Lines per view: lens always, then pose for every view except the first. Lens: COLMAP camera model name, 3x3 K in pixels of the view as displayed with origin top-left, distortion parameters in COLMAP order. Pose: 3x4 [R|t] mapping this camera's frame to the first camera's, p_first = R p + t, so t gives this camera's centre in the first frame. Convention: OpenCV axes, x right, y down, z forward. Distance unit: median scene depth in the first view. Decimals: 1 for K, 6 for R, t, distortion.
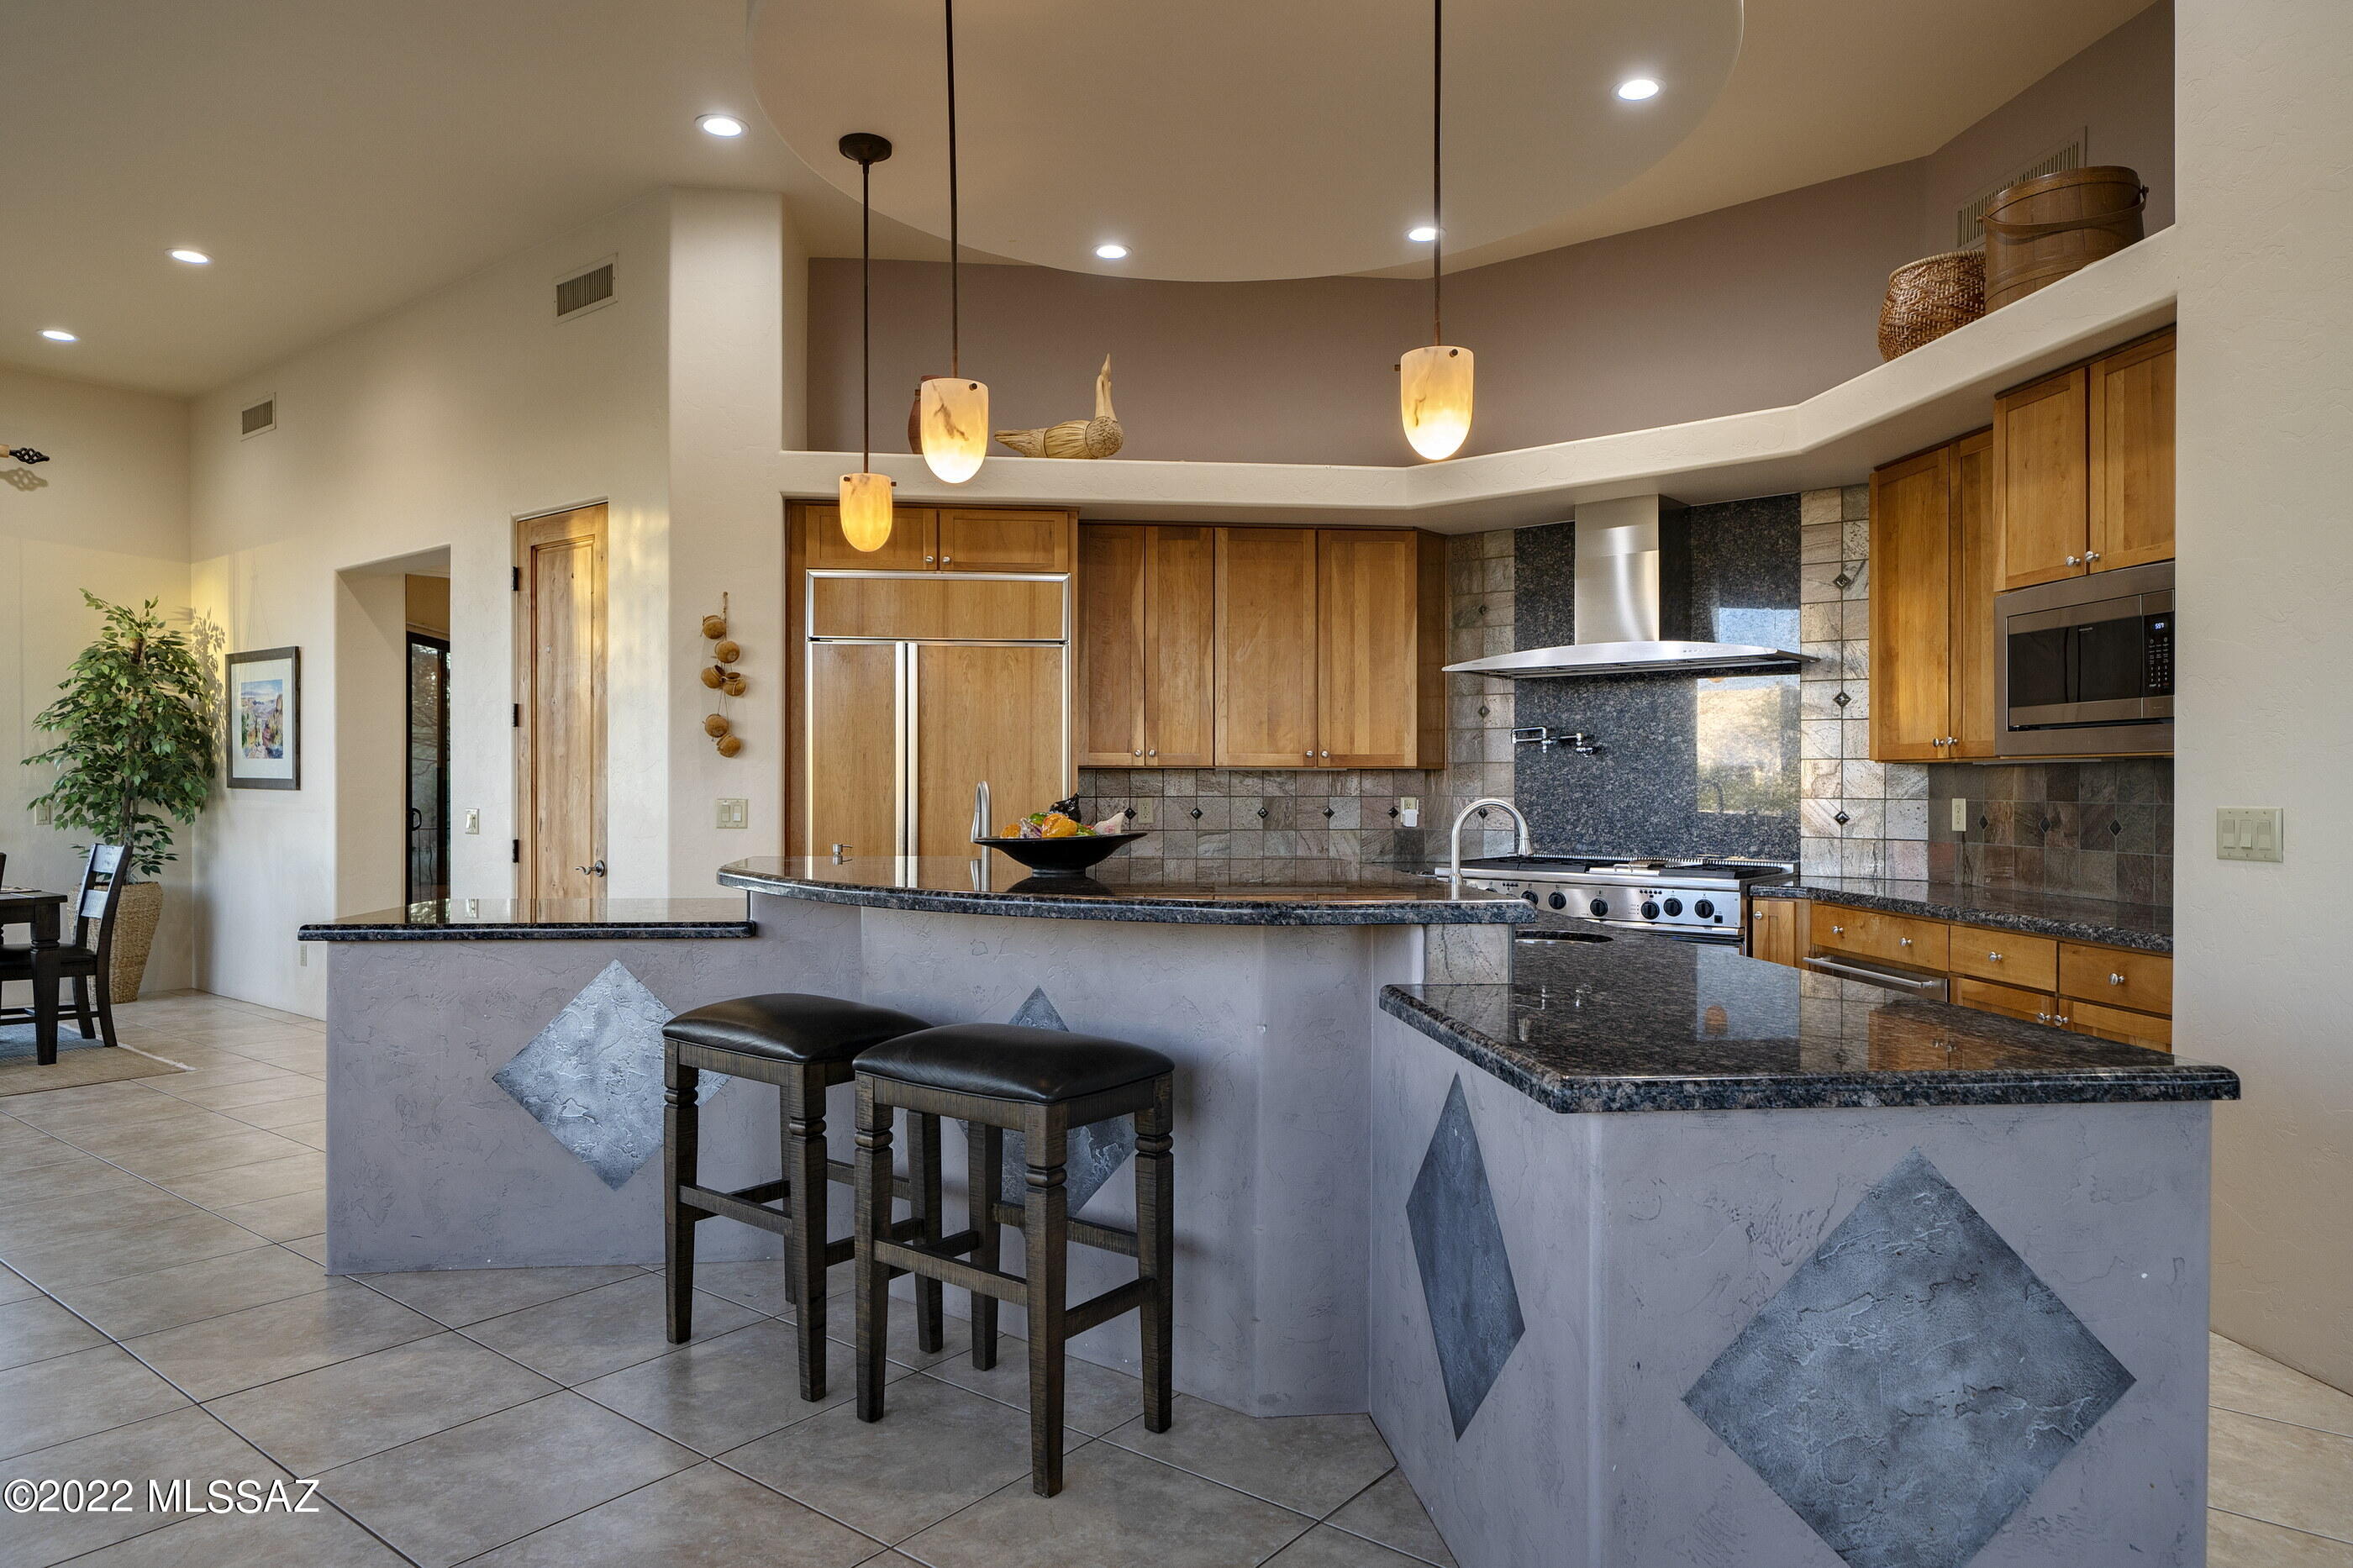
lens RADIAL K [[1408.8, 0, 1172.4], [0, 1408.8, 783.3], [0, 0, 1]] dist [0.000260, 0.001810]
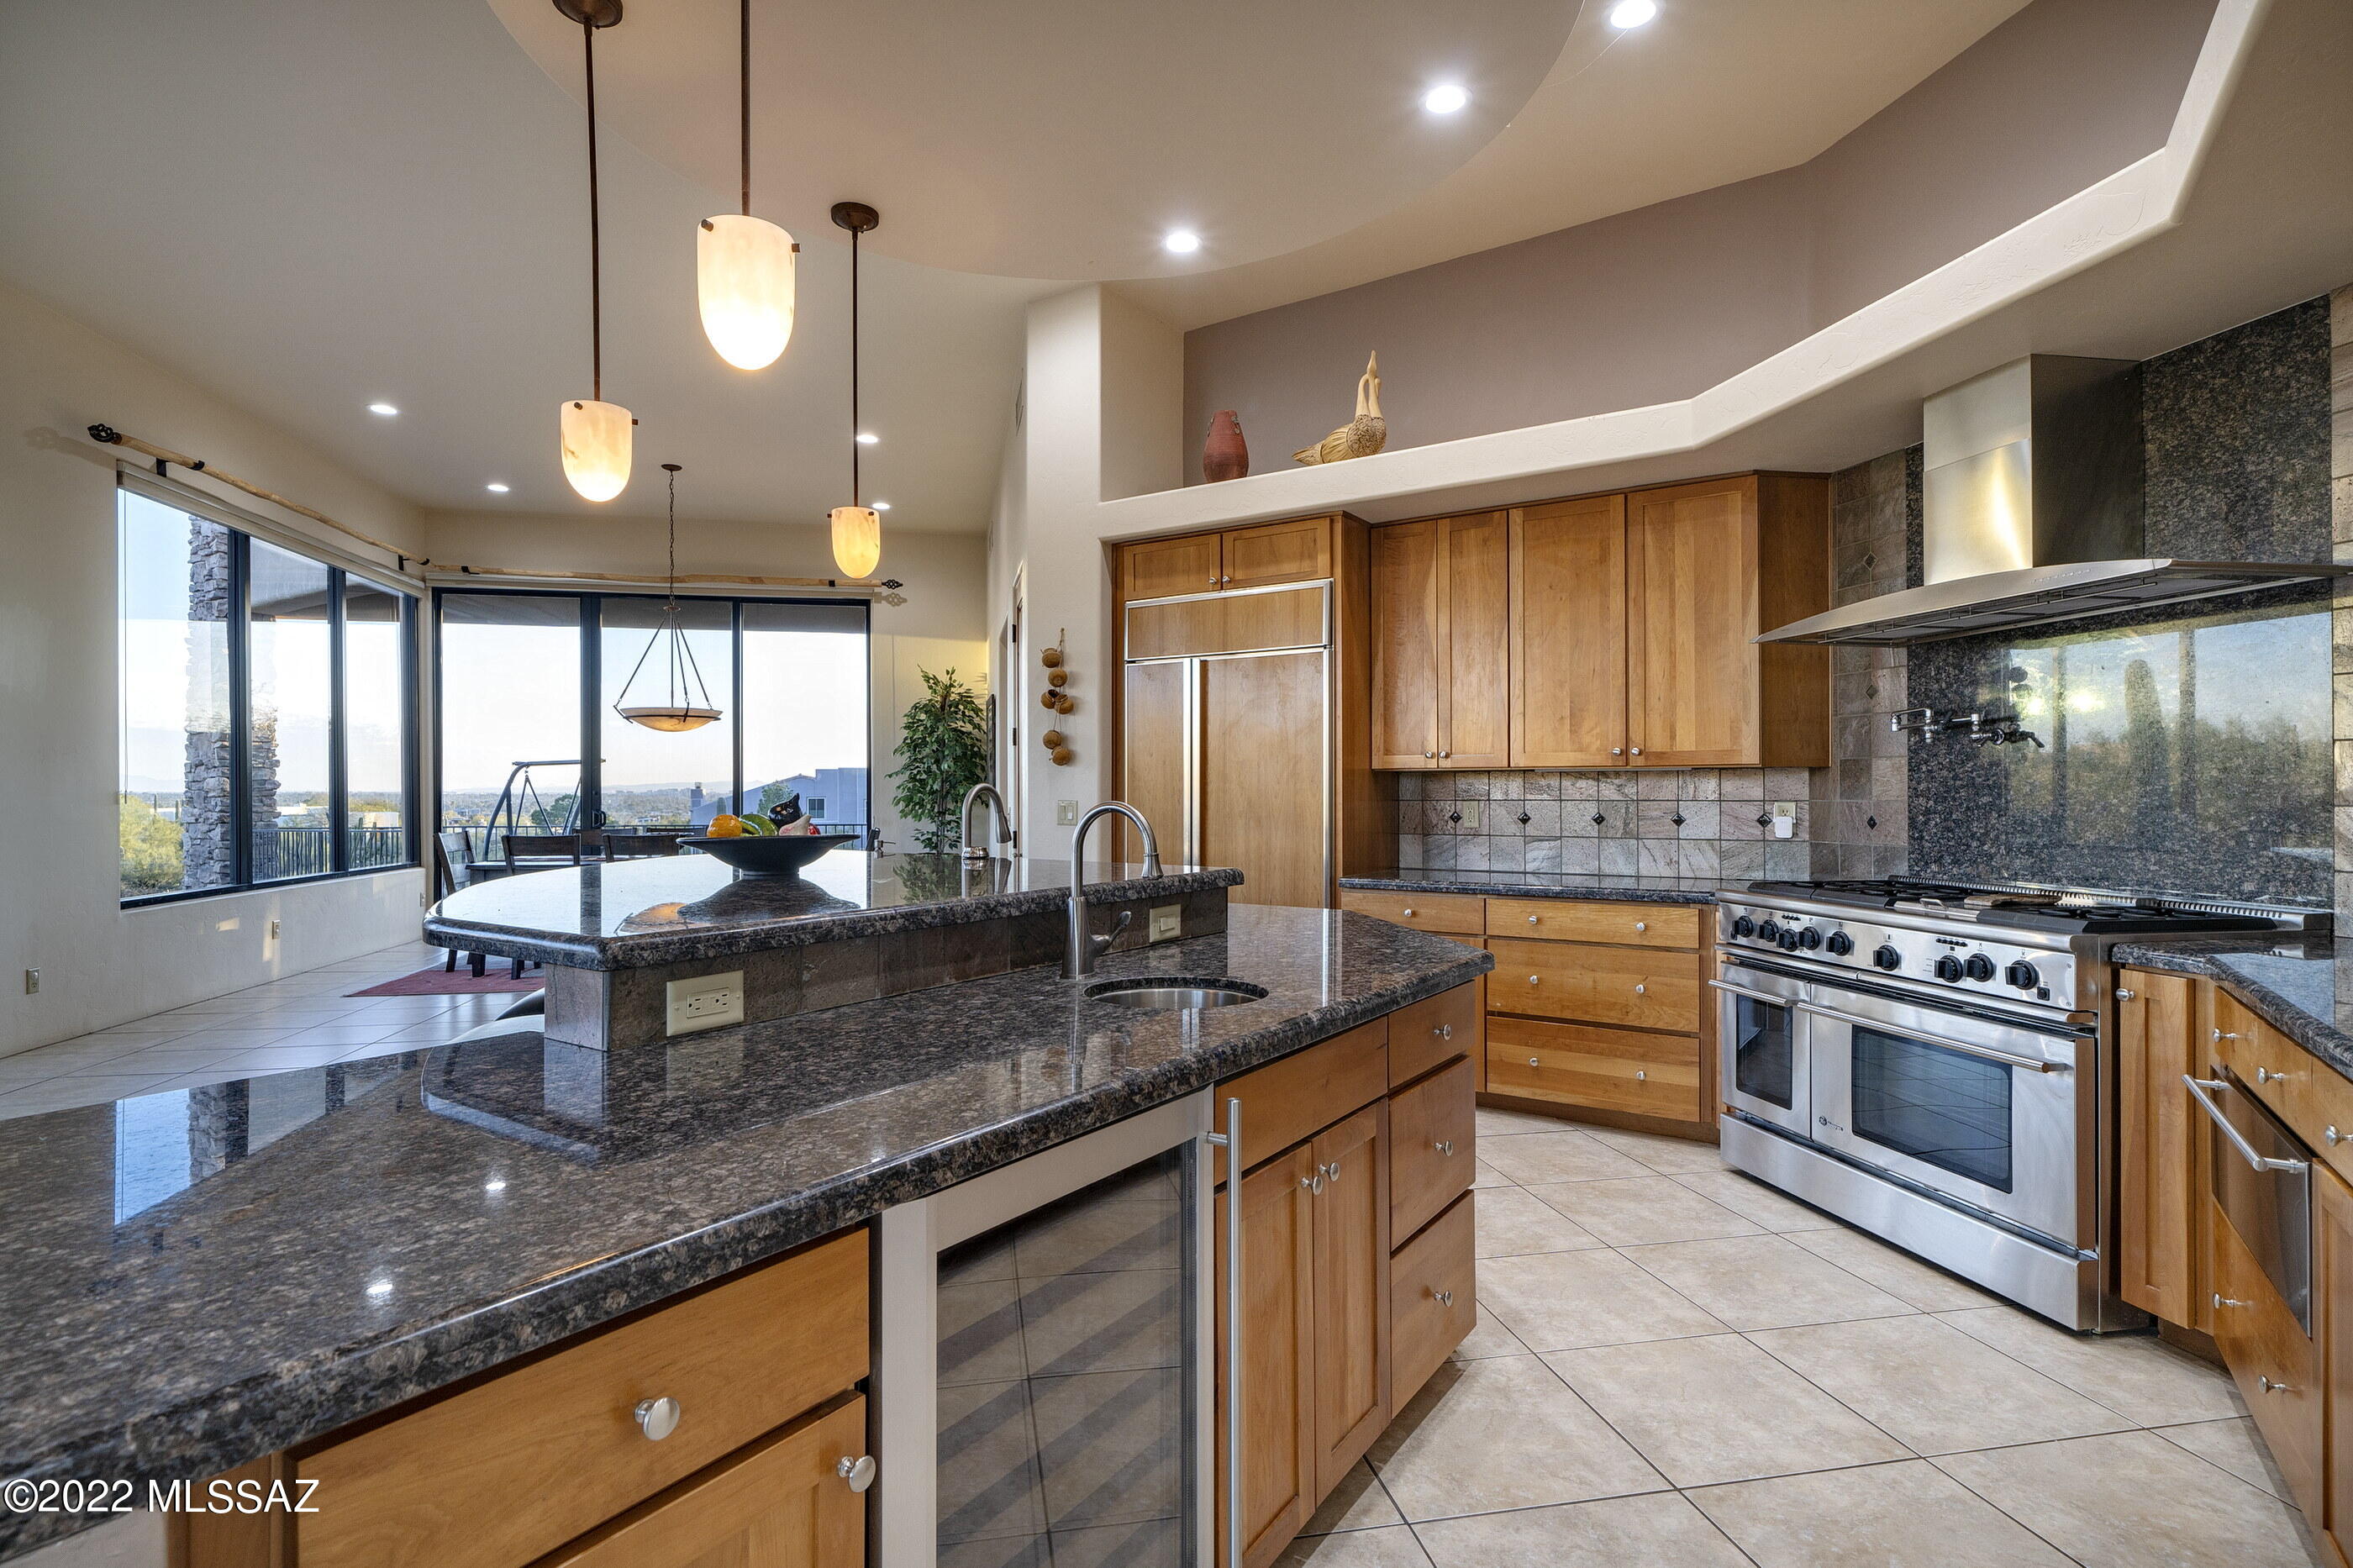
lens RADIAL K [[1120.3, 0, 1220.5], [0, 1120.3, 786.2], [0, 0, 1]] dist [-0.001952, 0.000372]
pose [[0.780375, -0.004767, -0.625294, 0.362077], [0.002556, 0.999987, -0.004432, 0.003227], [0.625307, 0.001861, 0.780377, 0.325808]]
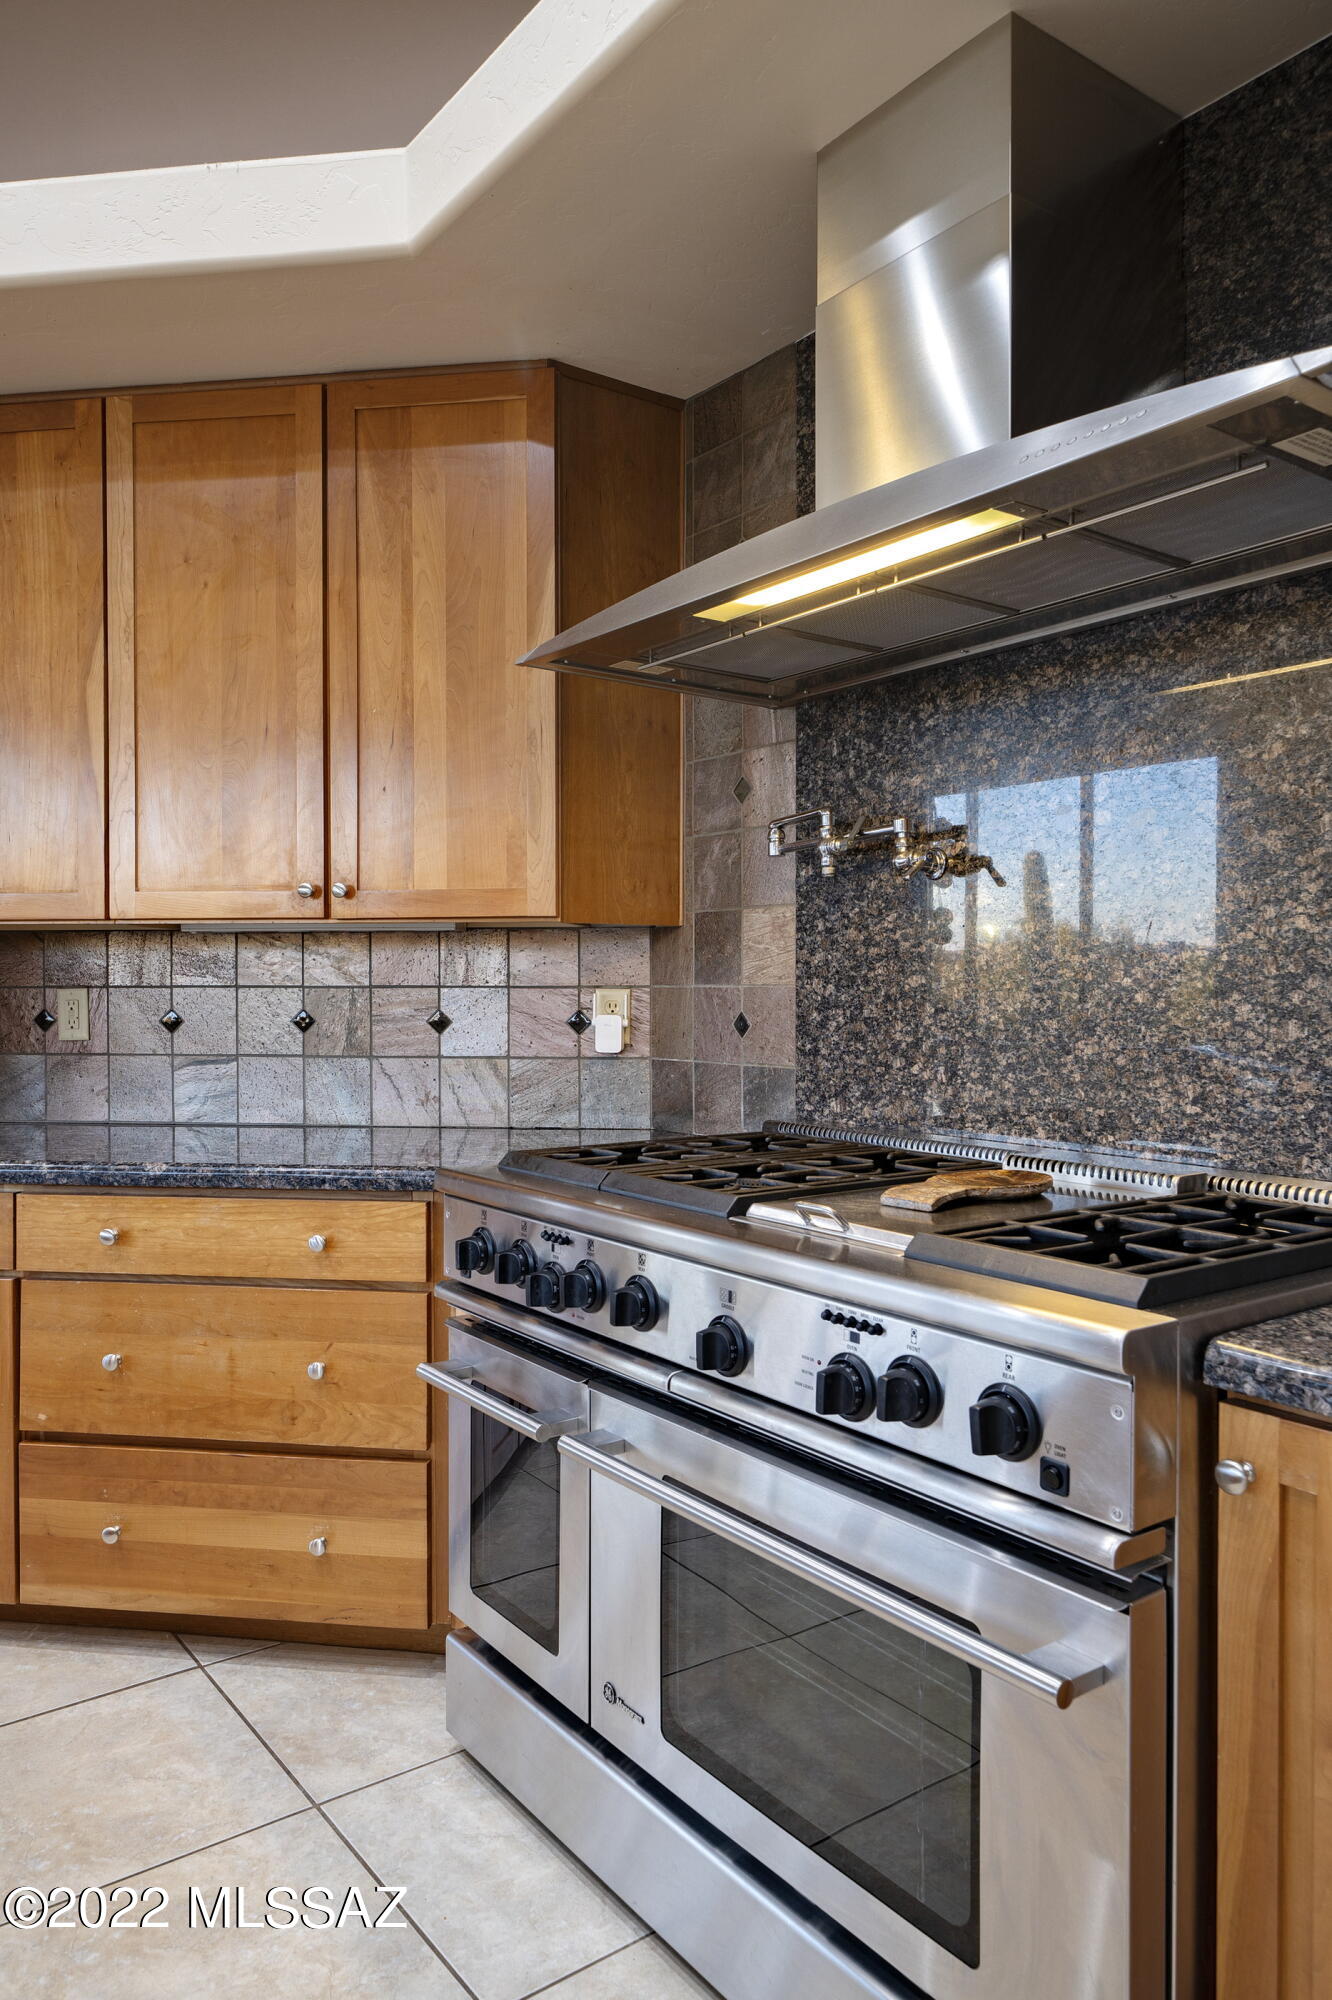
lens RADIAL K [[1316.3, 0, 648.0], [0, 1316.3, 1002.5], [0, 0, 1]] dist [-0.000570, 0.002737]
pose [[0.965102, 0.003397, -0.261854, 0.331388], [-0.000284, 0.999929, 0.011923, 0.010468], [0.261875, -0.011433, 0.965034, 0.668383]]
